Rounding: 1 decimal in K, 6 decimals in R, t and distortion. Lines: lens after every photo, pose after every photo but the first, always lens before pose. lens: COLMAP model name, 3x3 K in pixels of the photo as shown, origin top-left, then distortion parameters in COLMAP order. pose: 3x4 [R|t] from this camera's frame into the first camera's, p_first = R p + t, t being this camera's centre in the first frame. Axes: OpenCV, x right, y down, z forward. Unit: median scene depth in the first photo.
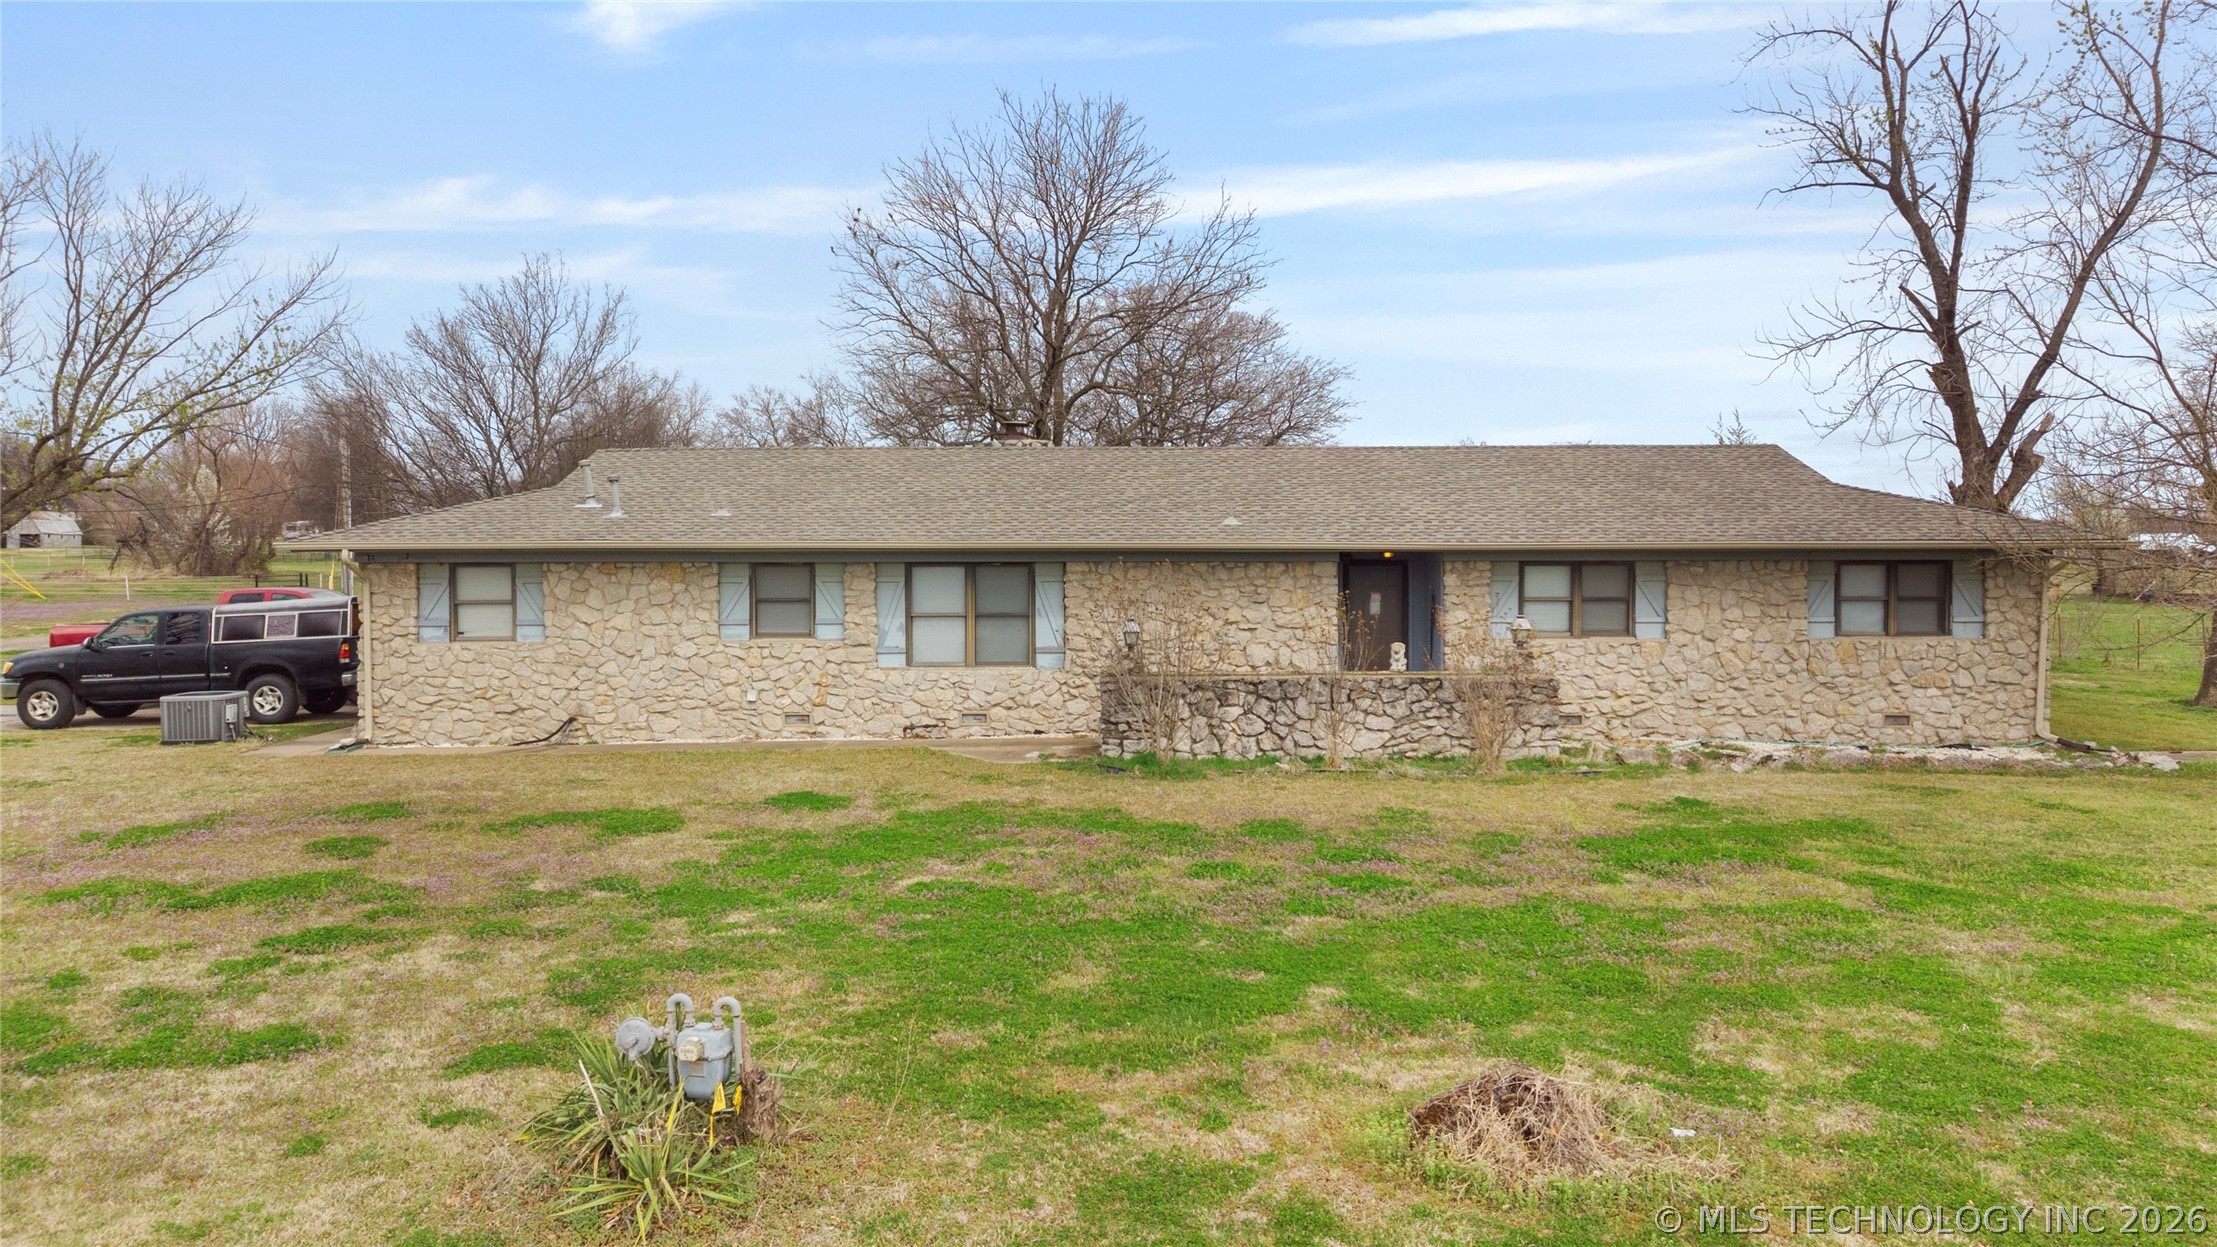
lens RADIAL K [[1664.3, 0, 1099.1], [0, 1664.3, 560.6], [0, 0, 1]] dist [0.046081, -0.003446]
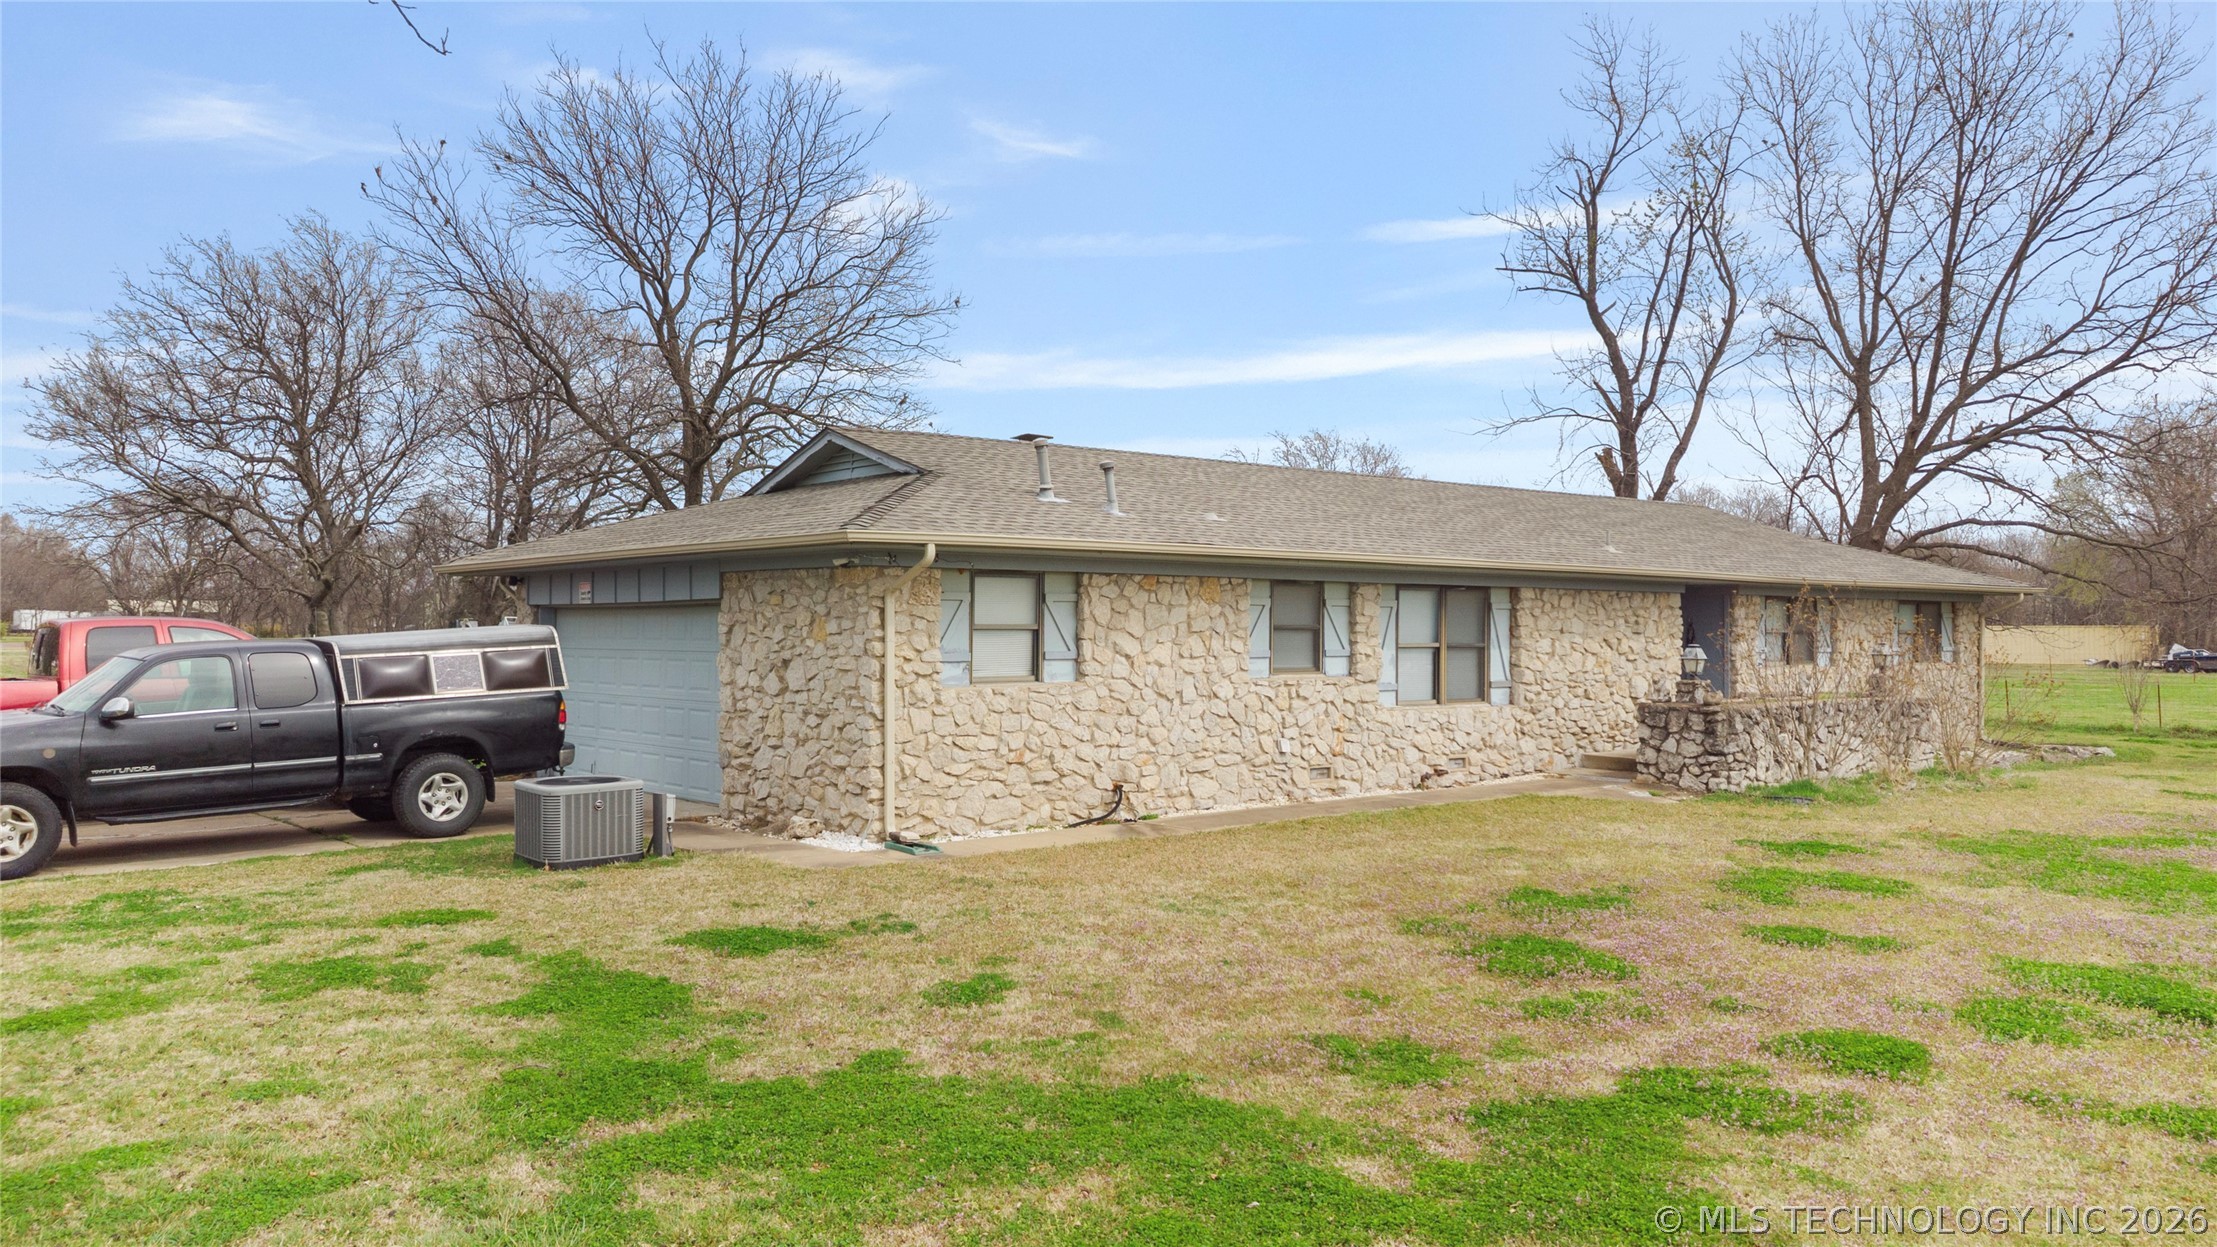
lens RADIAL K [[1675.5, 0, 1111.8], [0, 1675.5, 565.9], [0, 0, 1]] dist [0.052008, -0.004283]
pose [[0.765633, 0.029863, 0.642584, -0.790670], [-0.003573, 0.999104, -0.042174, 0.028757], [-0.643267, 0.029994, 0.765054, 0.433887]]
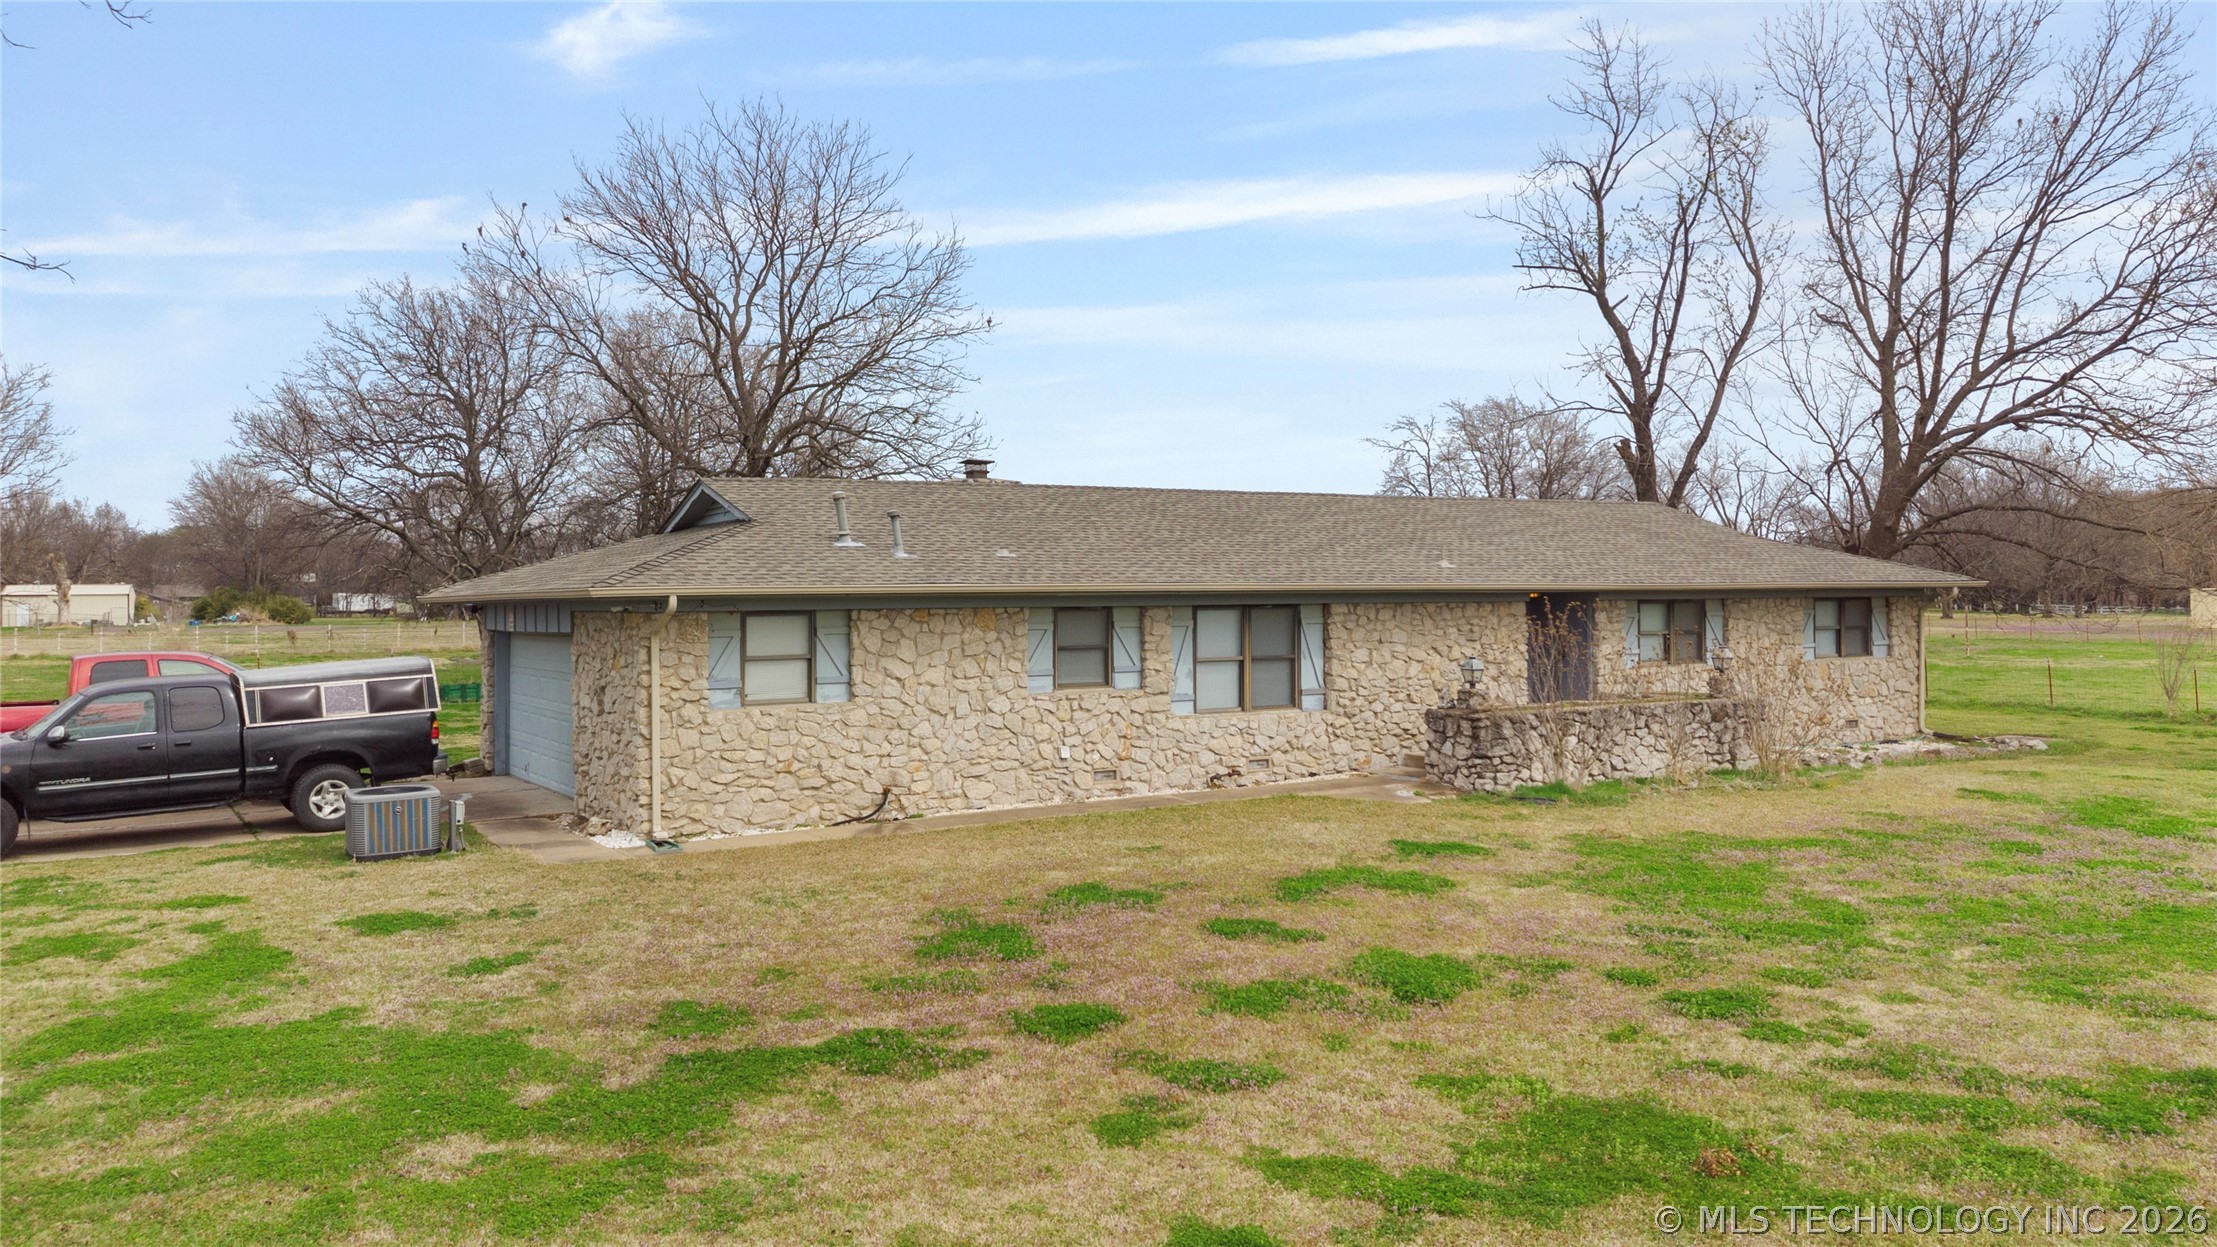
lens RADIAL K [[1691.3, 0, 1112.5], [0, 1691.3, 553.9], [0, 0, 1]] dist [0.054590, -0.004675]
pose [[0.855856, 0.006915, 0.517168, -0.666797], [0.009267, 0.999545, -0.028702, -0.001146], [-0.517131, 0.029358, 0.855403, 0.186929]]
